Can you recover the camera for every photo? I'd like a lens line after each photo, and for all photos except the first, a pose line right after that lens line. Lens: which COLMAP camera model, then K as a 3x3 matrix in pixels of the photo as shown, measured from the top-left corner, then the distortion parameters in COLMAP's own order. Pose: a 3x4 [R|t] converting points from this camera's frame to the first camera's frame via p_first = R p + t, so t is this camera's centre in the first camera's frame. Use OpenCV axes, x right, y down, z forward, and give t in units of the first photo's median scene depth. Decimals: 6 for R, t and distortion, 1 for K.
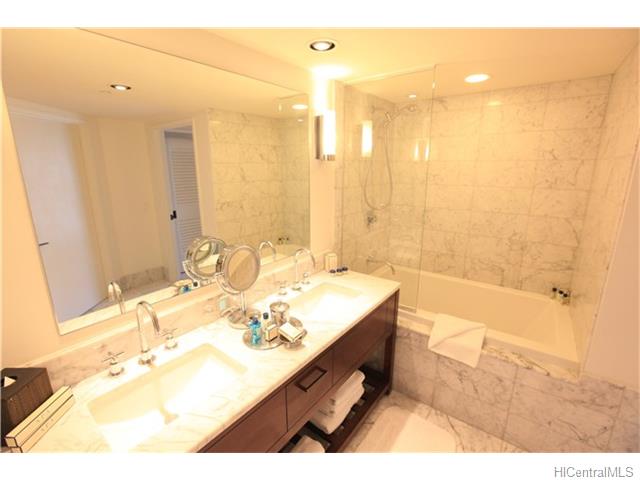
lens RADIAL K [[289.7, 0, 316.5], [0, 289.7, 236.2], [0, 0, 1]] dist [-0.051231, 0.017260]
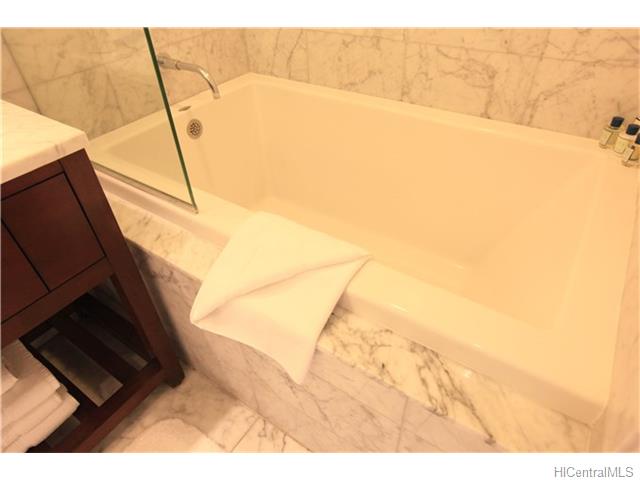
lens RADIAL K [[401.4, 0, 320.0], [0, 401.4, 240.0], [0, 0, 1]] dist [0.001032, 0.002963]
pose [[0.997305, -0.063916, 0.036017, 0.476247], [0.041159, 0.893836, 0.446502, 0.084928], [-0.060732, -0.443816, 0.894058, 0.537500]]
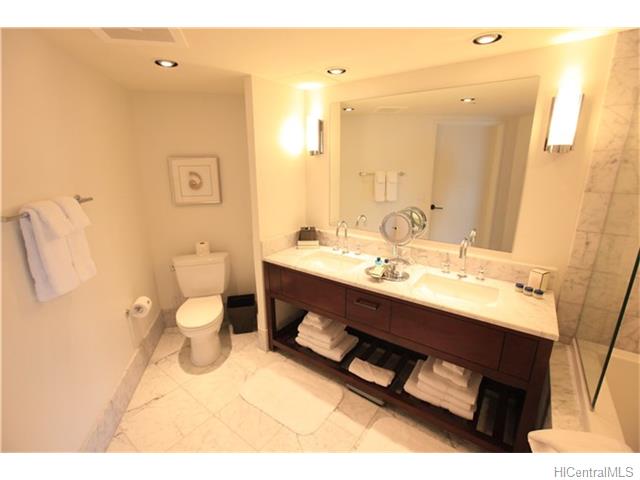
lens RADIAL K [[289.7, 0, 316.5], [0, 289.7, 236.2], [0, 0, 1]] dist [-0.051231, 0.017260]
pose [[0.023795, 0.254362, -0.966816, 0.794134], [-0.227048, 0.943194, 0.242559, -0.077899], [0.973593, 0.213742, 0.080195, 0.332915]]
